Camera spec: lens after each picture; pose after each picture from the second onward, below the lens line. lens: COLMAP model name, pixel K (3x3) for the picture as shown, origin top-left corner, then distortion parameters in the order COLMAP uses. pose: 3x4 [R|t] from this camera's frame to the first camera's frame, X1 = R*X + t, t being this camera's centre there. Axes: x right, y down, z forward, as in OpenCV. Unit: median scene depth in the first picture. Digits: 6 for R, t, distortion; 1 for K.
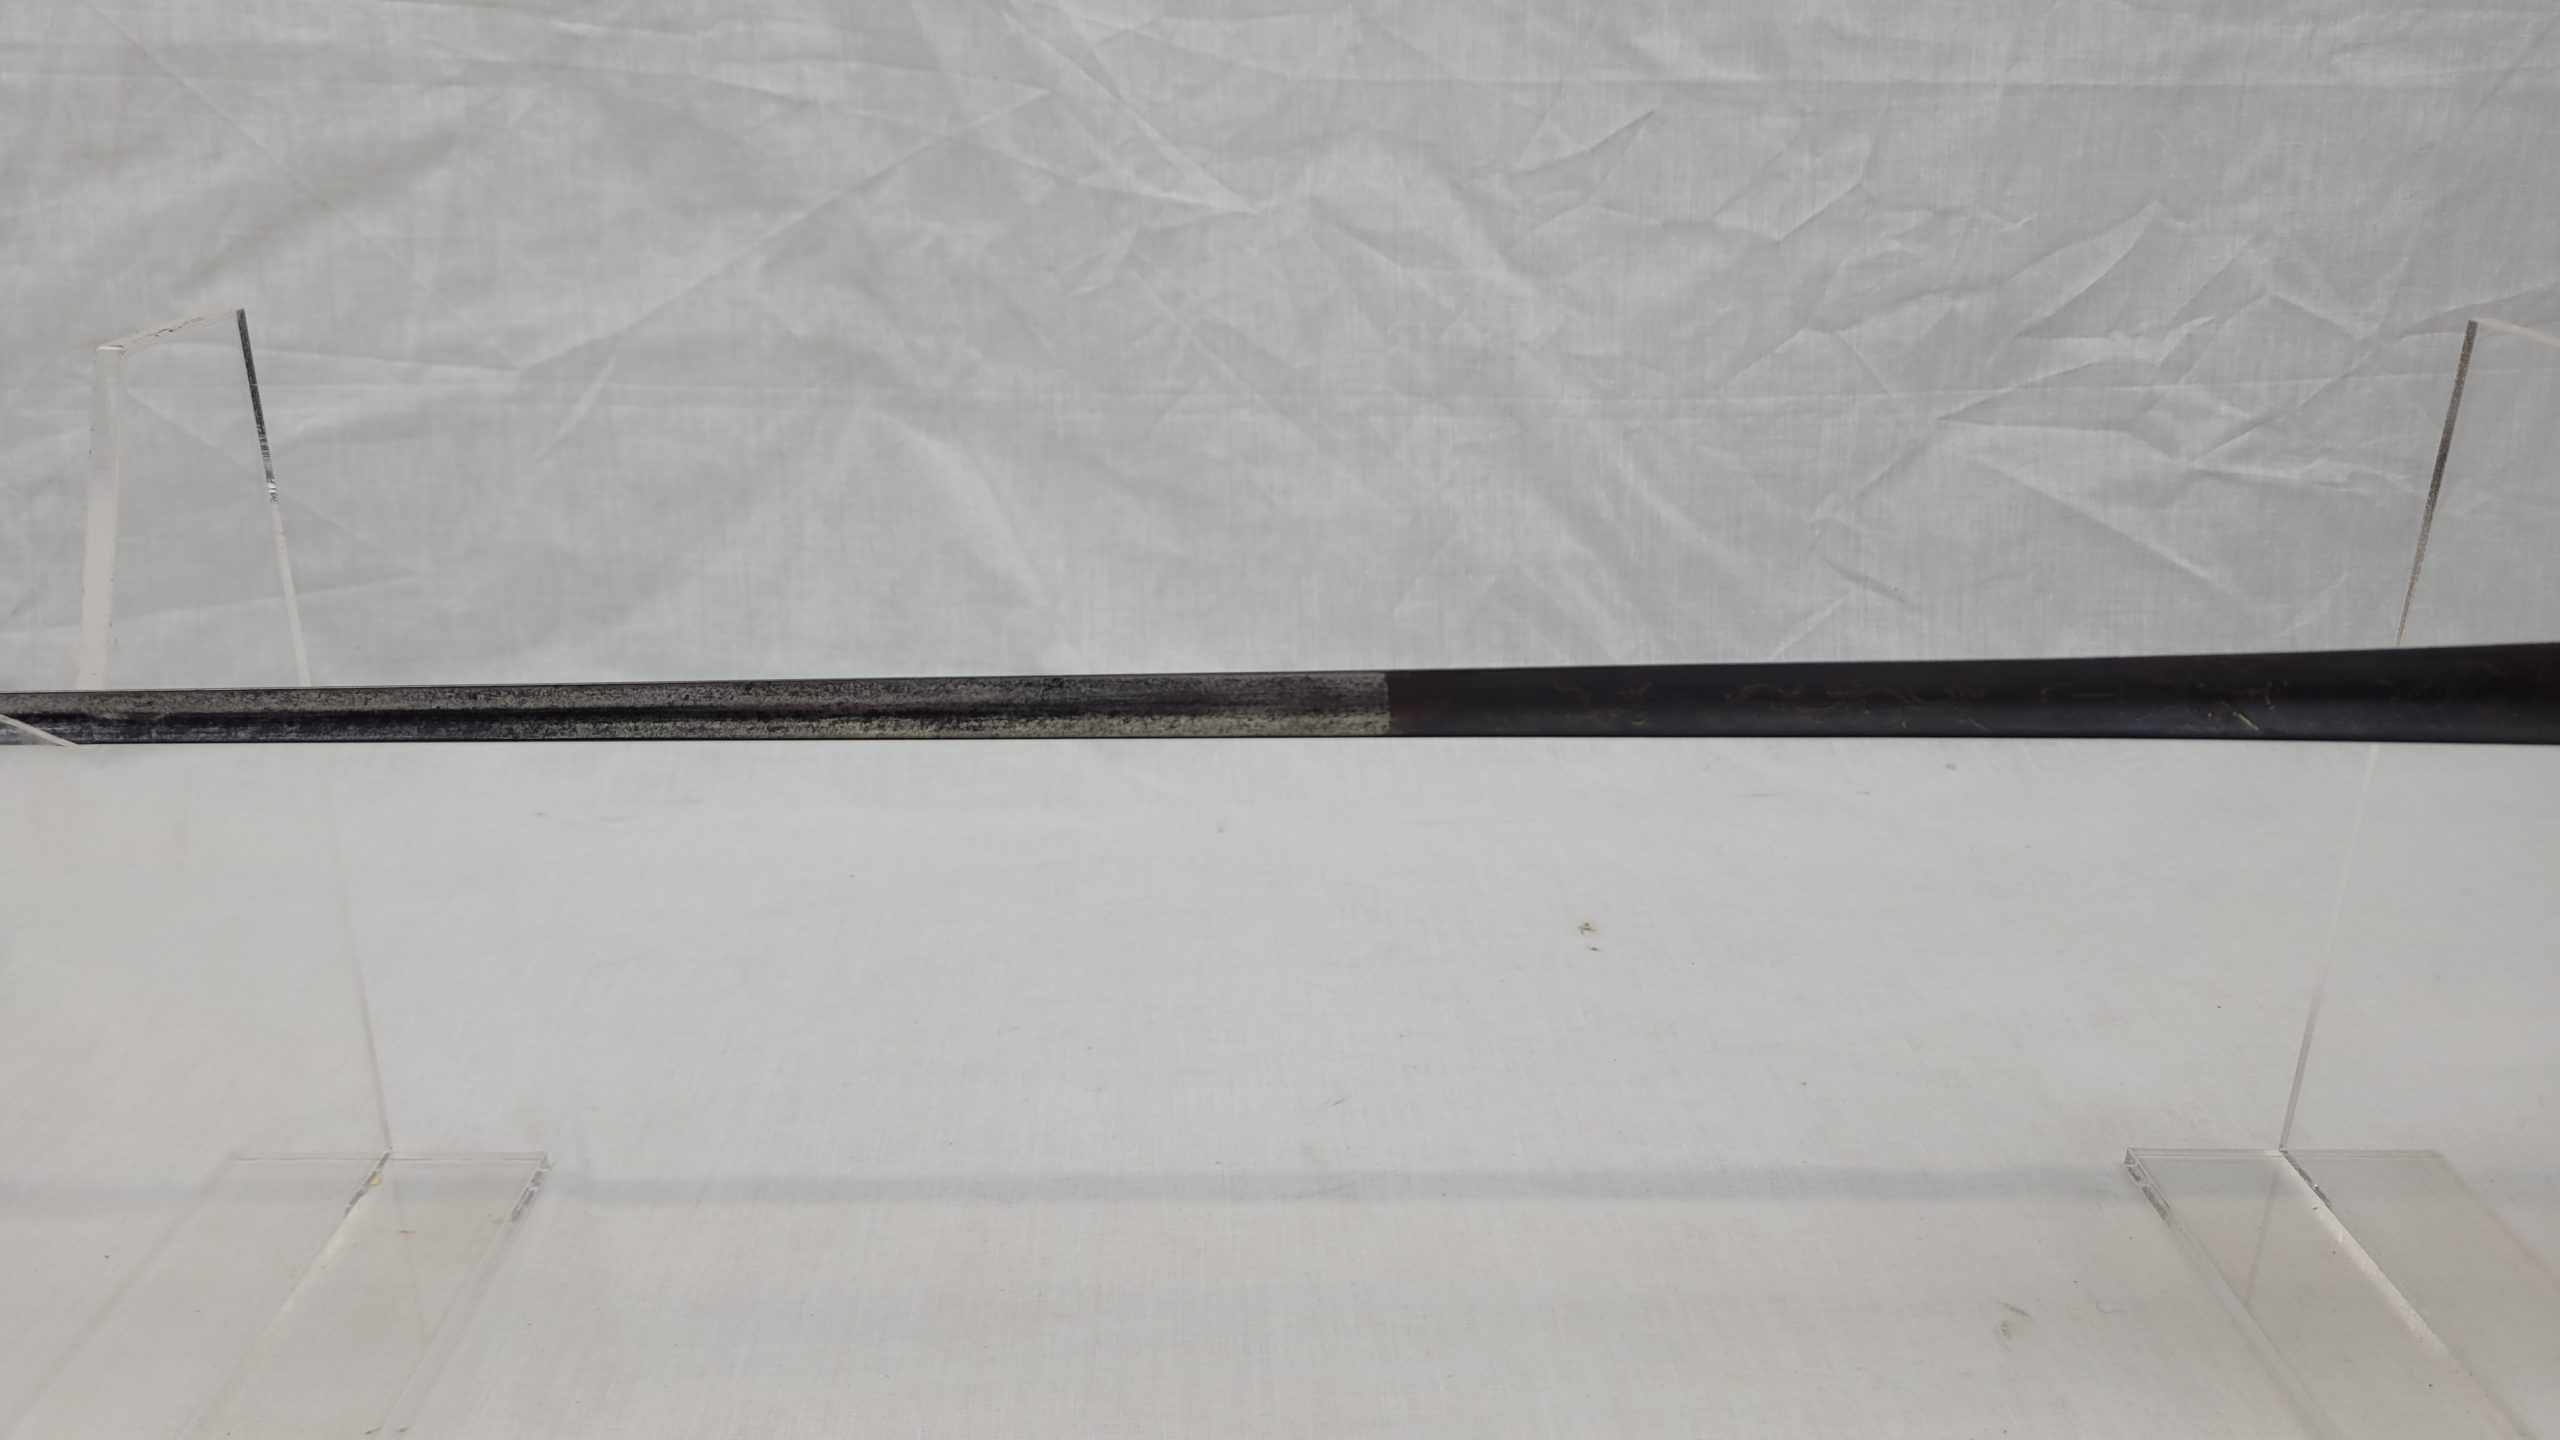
lens RADIAL K [[1995.0, 0, 1307.5], [0, 1995.0, 743.4], [0, 0, 1]] dist [0.028579, -0.044013]
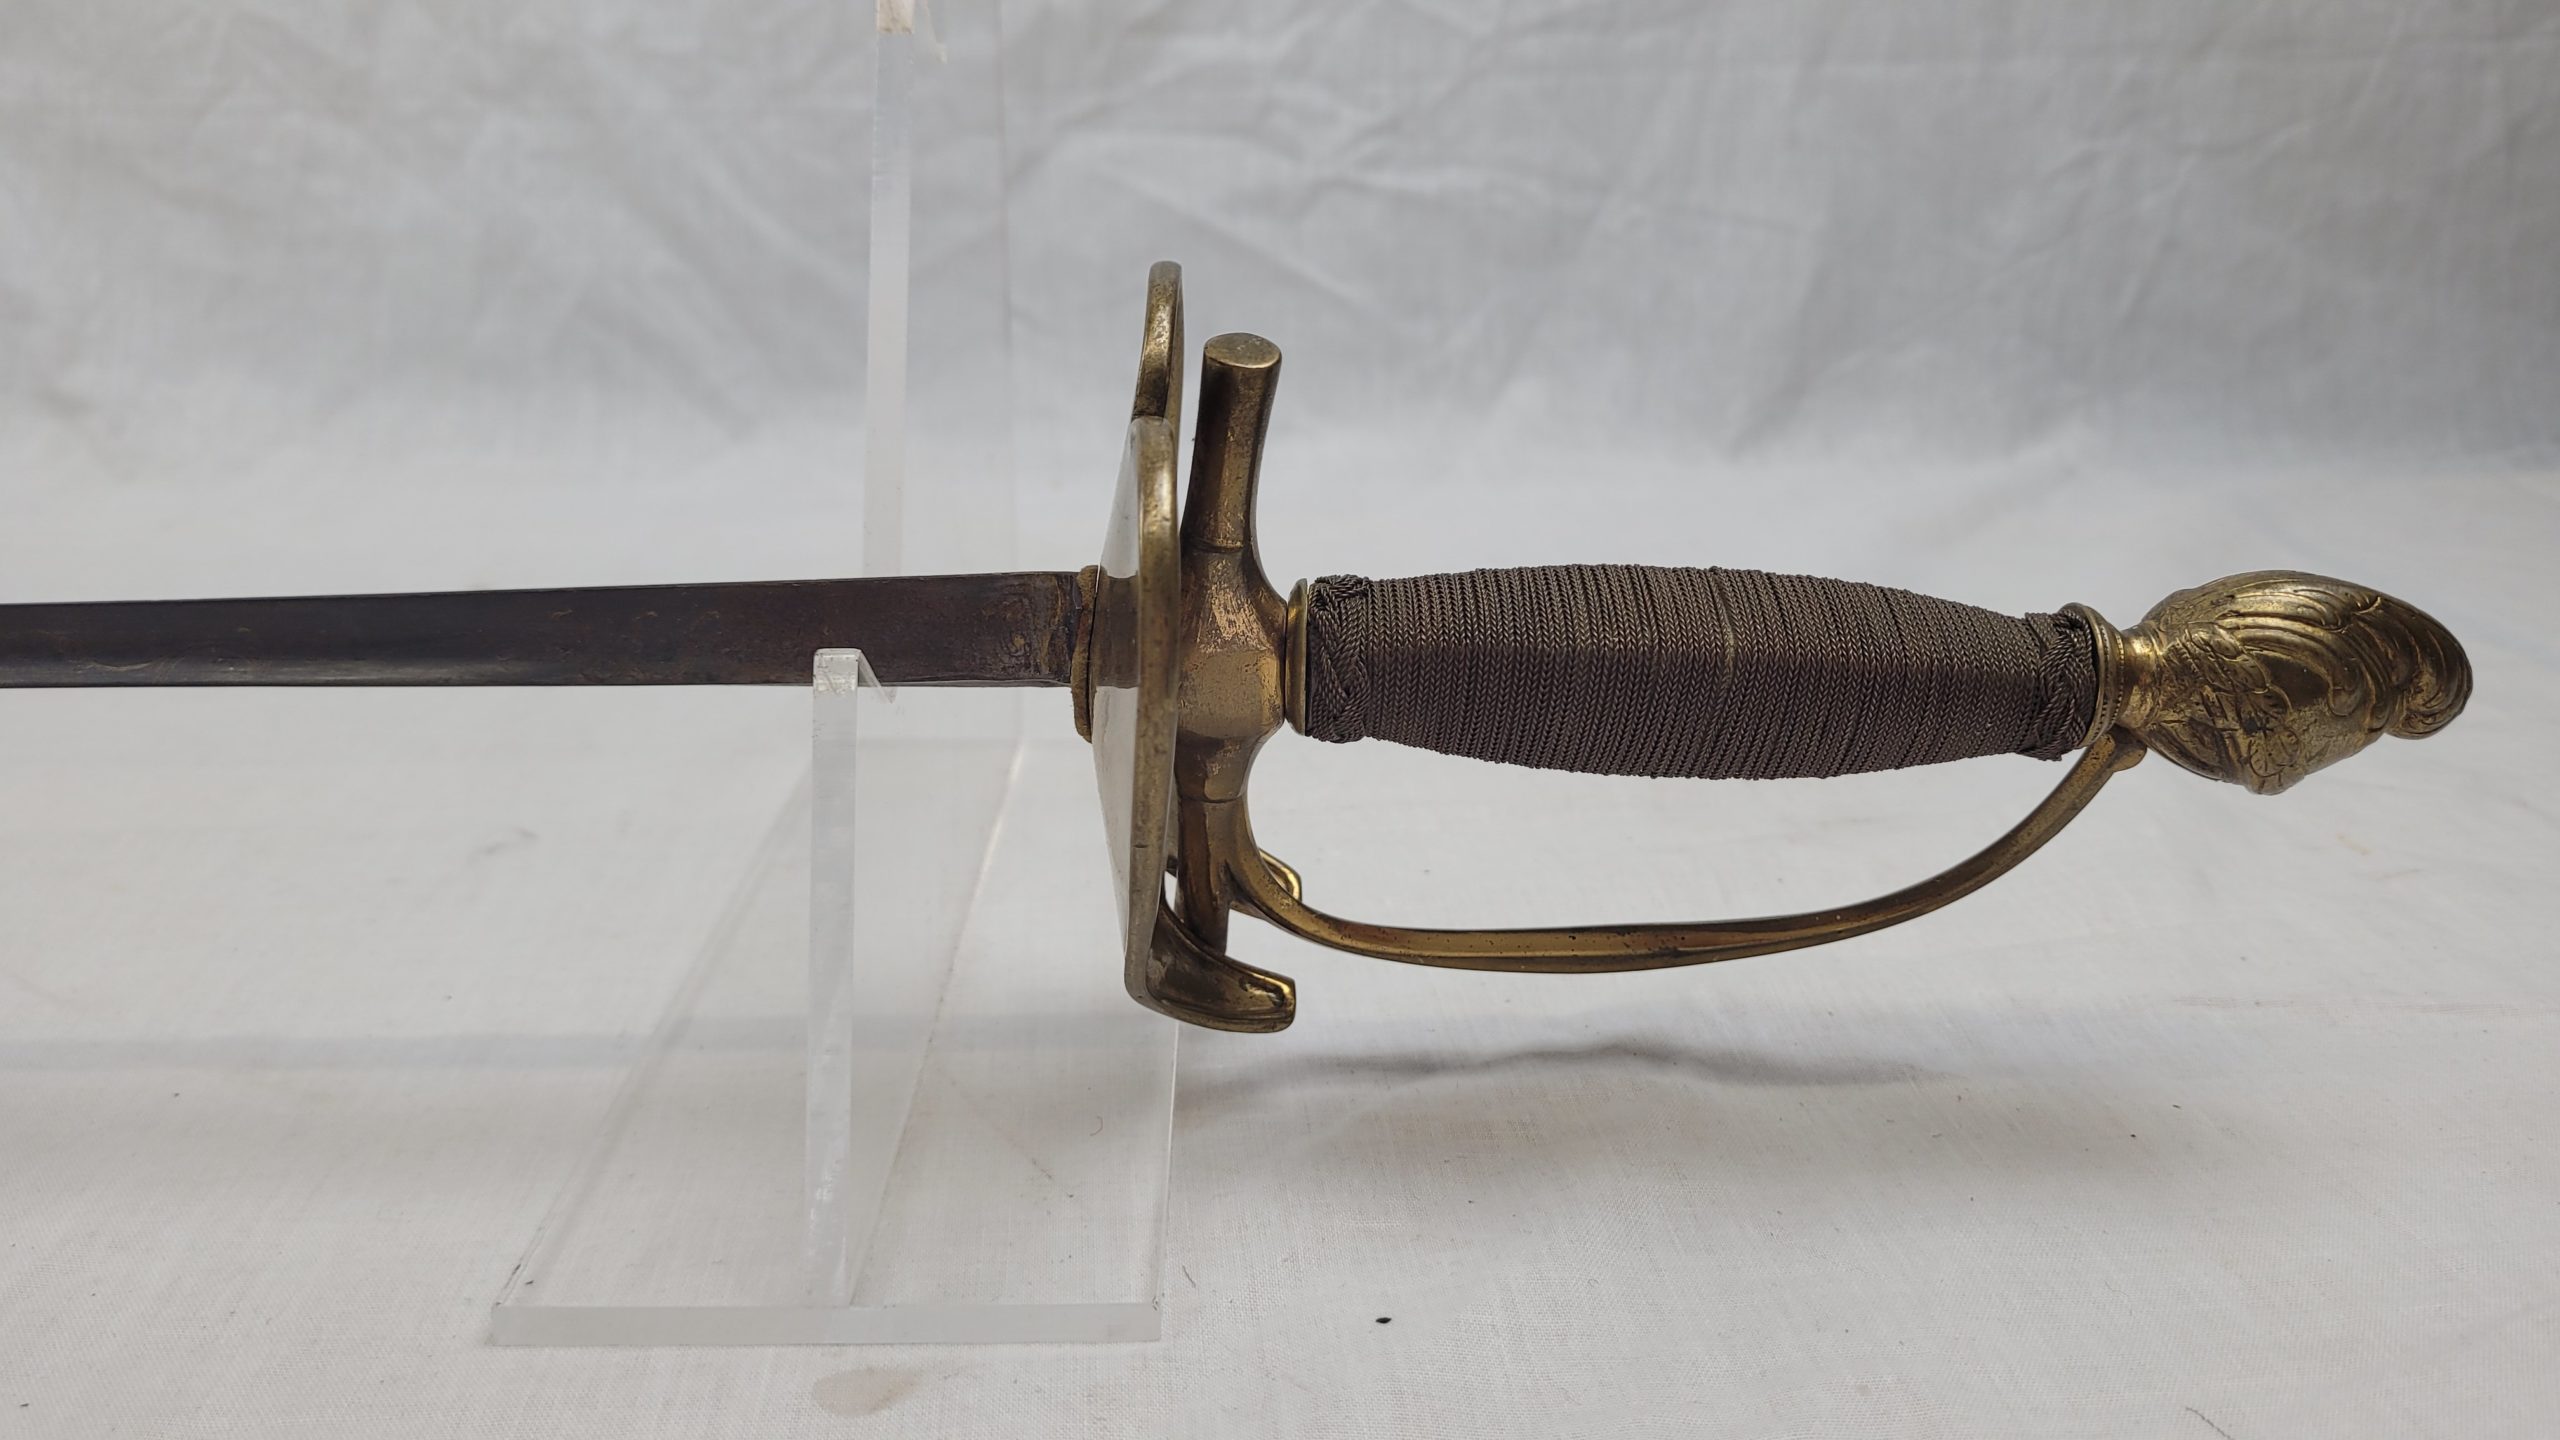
lens RADIAL K [[1995.0, 0, 1357.2], [0, 1995.0, 724.1], [0, 0, 1]] dist [0.028579, -0.044013]
pose [[0.997996, -0.017609, 0.060773, 0.408155], [0.020538, 0.998640, -0.047917, 0.174609], [-0.059847, 0.049069, 0.997001, 0.061365]]
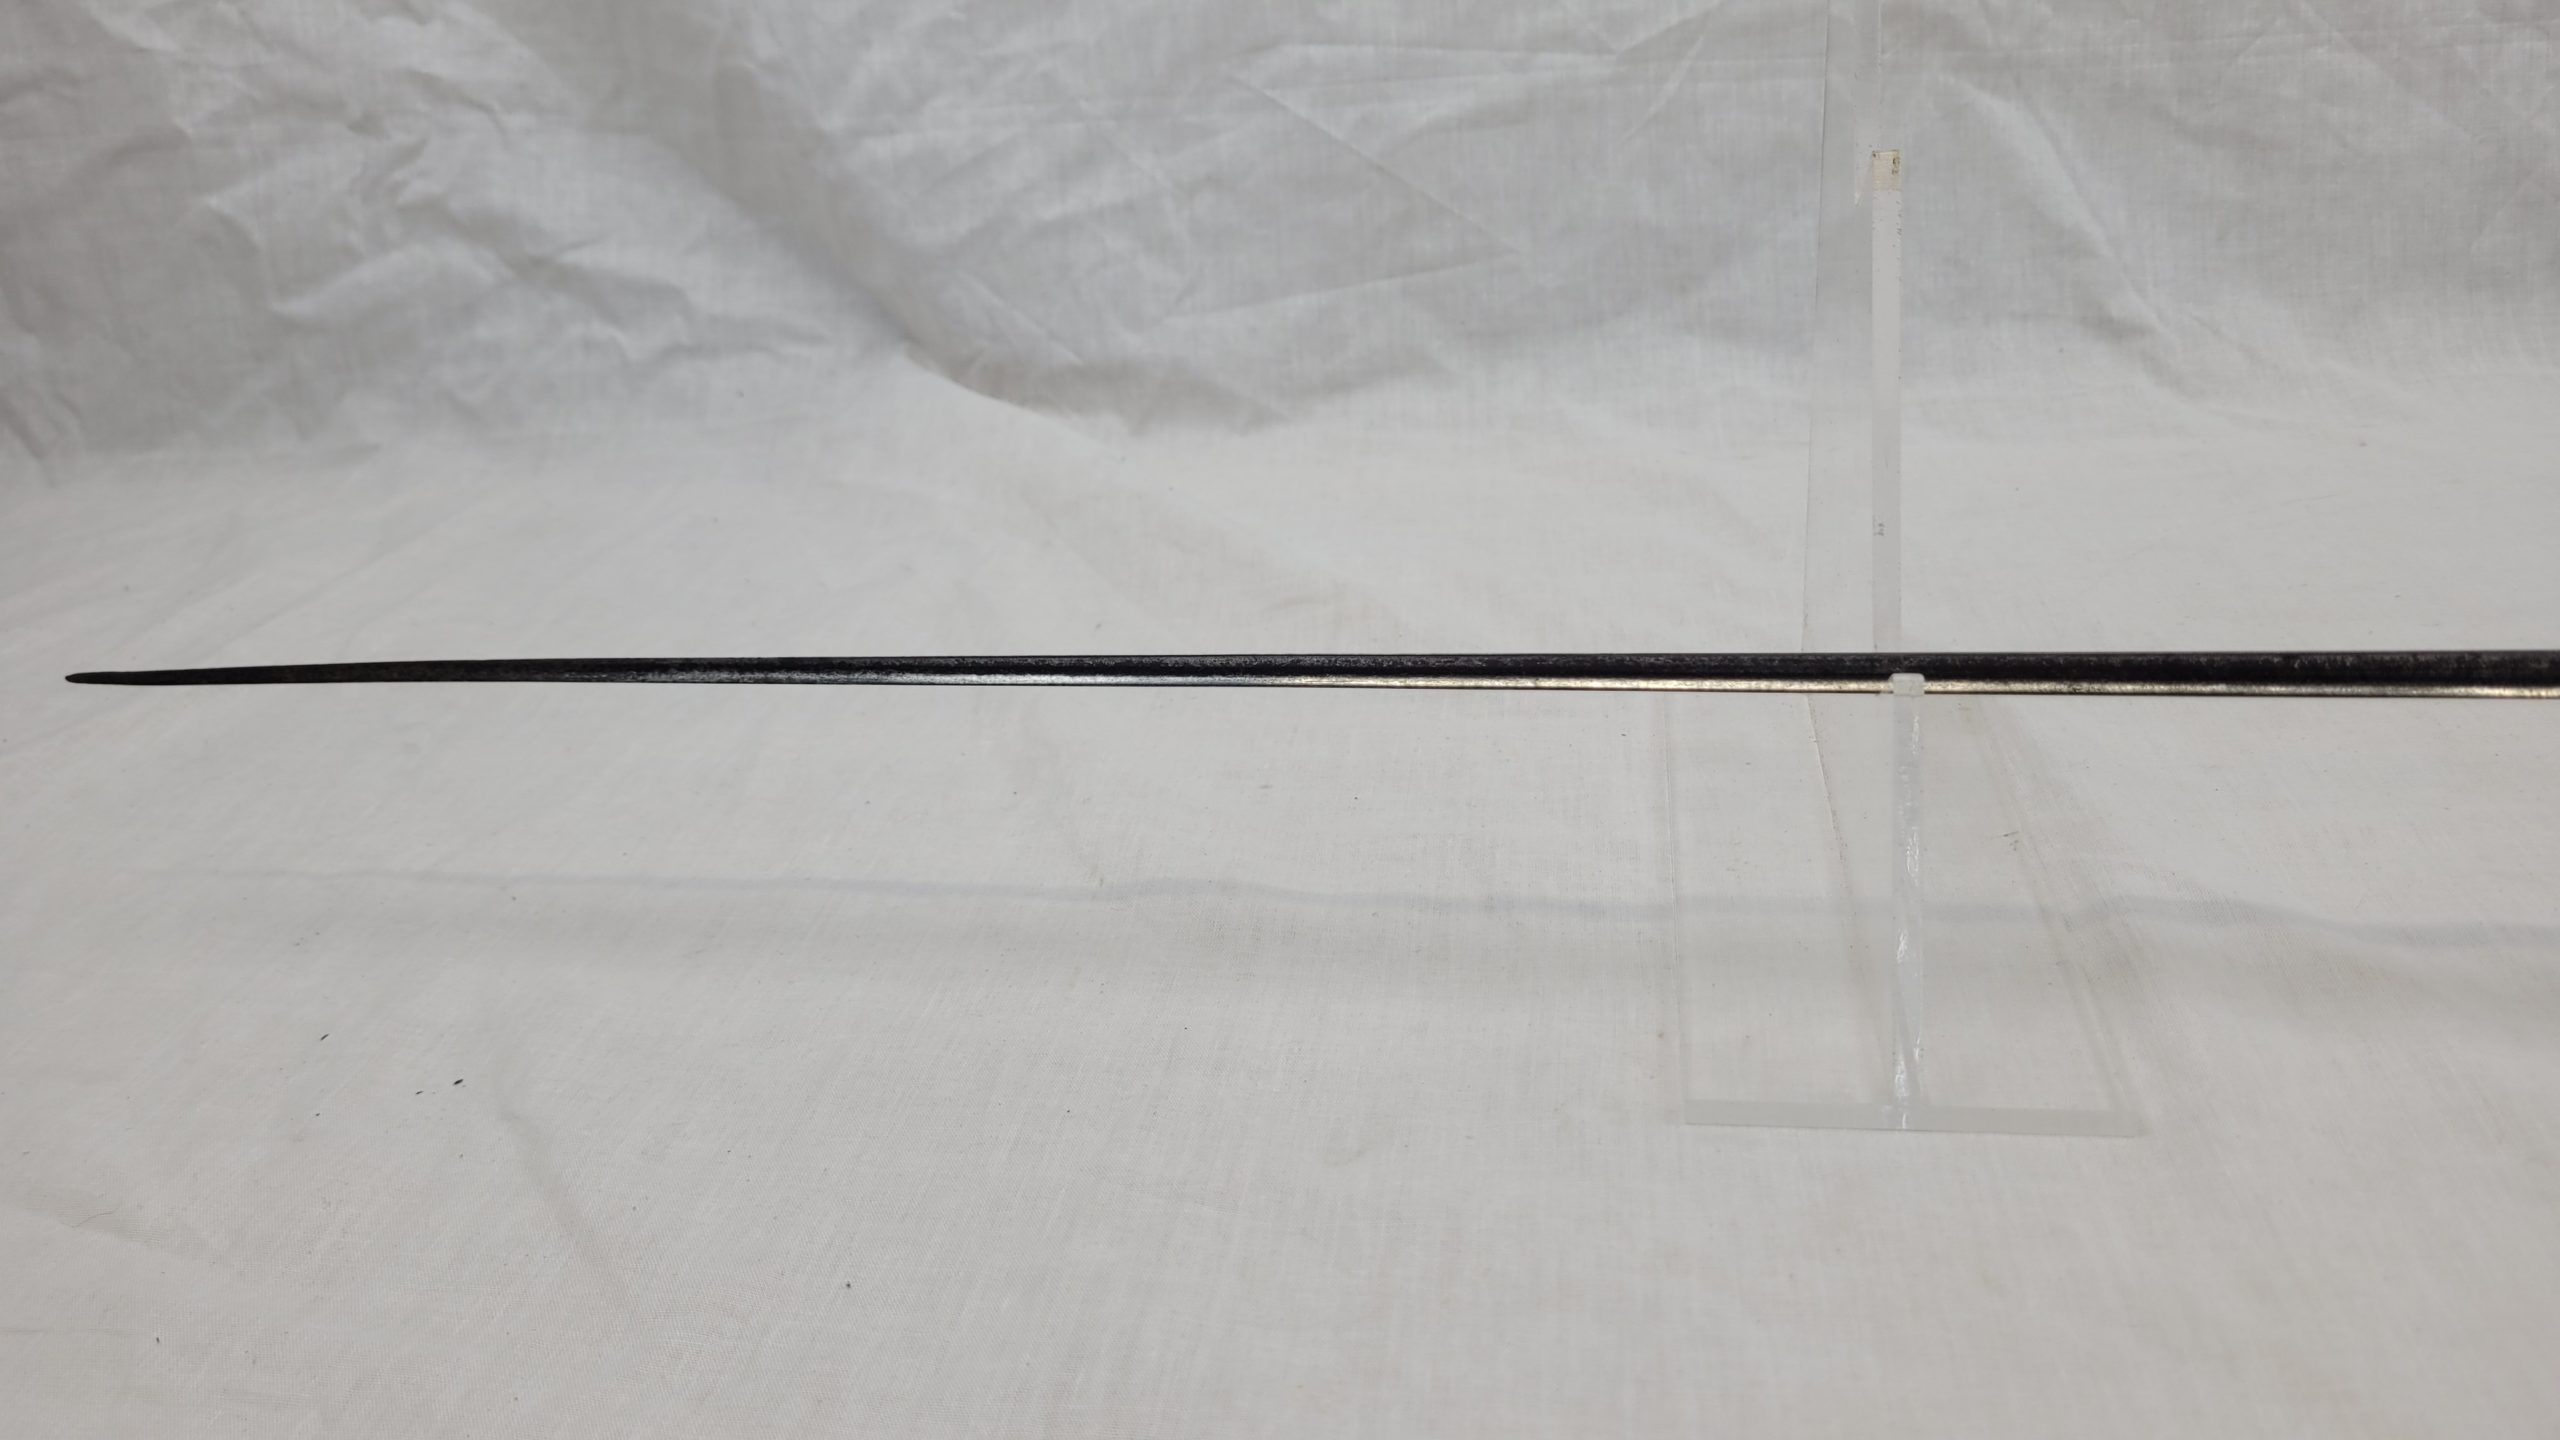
lens RADIAL K [[1995.0, 0, 1284.1], [0, 1995.0, 754.1], [0, 0, 1]] dist [0.028579, -0.044013]
pose [[0.981229, -0.004730, -0.192791, -0.360314], [0.016484, 0.998098, 0.059410, 0.122302], [0.192143, -0.061473, 0.979440, -0.112698]]
